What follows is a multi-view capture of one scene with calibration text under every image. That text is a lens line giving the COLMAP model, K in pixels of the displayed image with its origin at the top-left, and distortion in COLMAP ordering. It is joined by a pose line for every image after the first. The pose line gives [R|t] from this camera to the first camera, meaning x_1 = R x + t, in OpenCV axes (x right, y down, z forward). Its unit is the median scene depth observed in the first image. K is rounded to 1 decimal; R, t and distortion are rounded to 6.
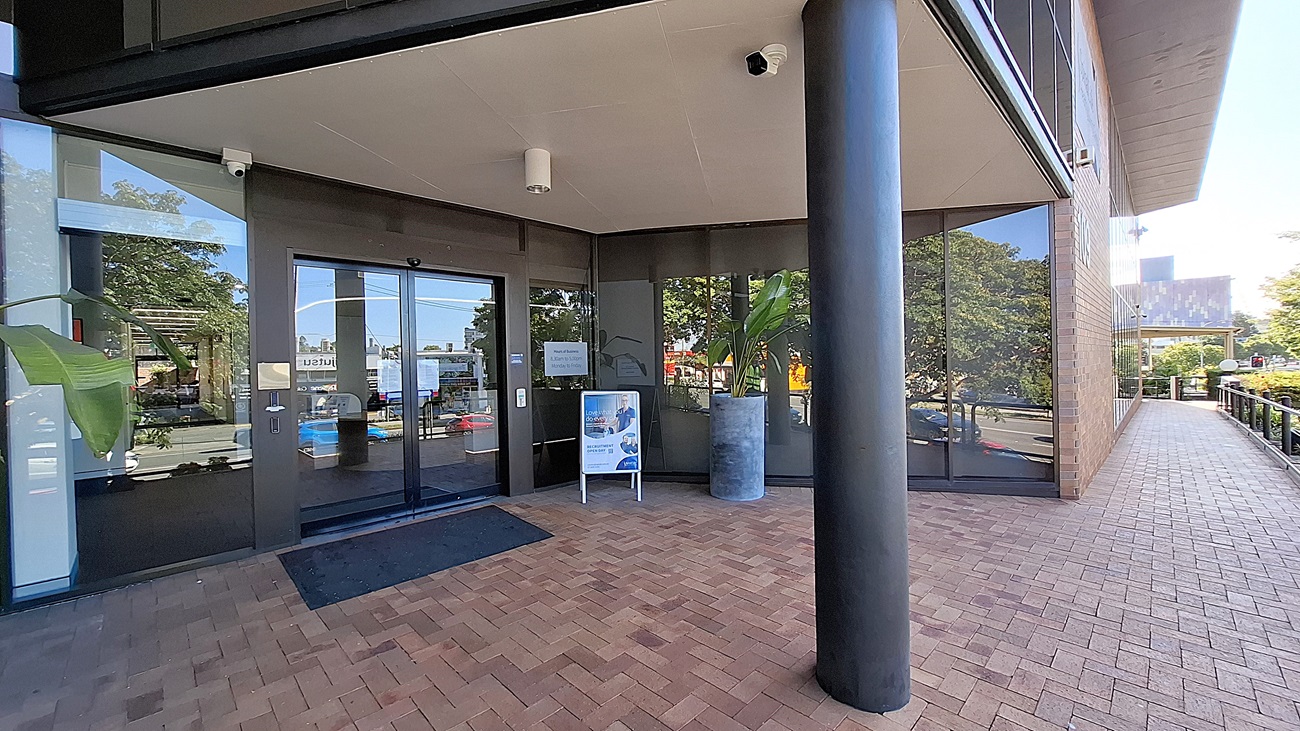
lens RADIAL K [[508.2, 0, 651.1], [0, 508.2, 360.9], [0, 0, 1]] dist [-0.003096, 0.000525]
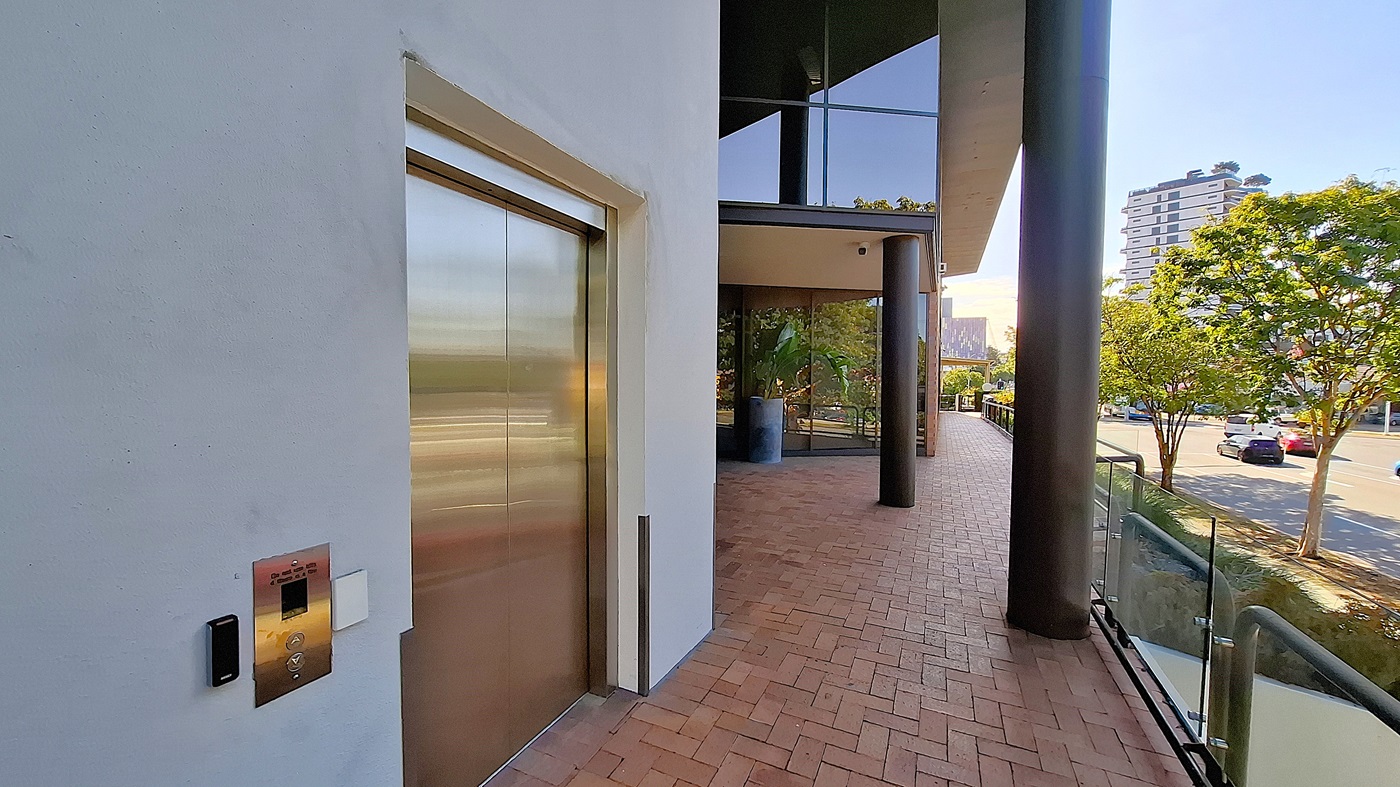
lens RADIAL K [[547.3, 0, 701.4], [0, 547.3, 395.6], [0, 0, 1]] dist [-0.003096, 0.000525]
pose [[0.930067, 0.008515, 0.367290, -0.153796], [-0.021241, 0.999305, 0.030621, 0.002869], [-0.366774, -0.036281, 0.929602, -0.119336]]
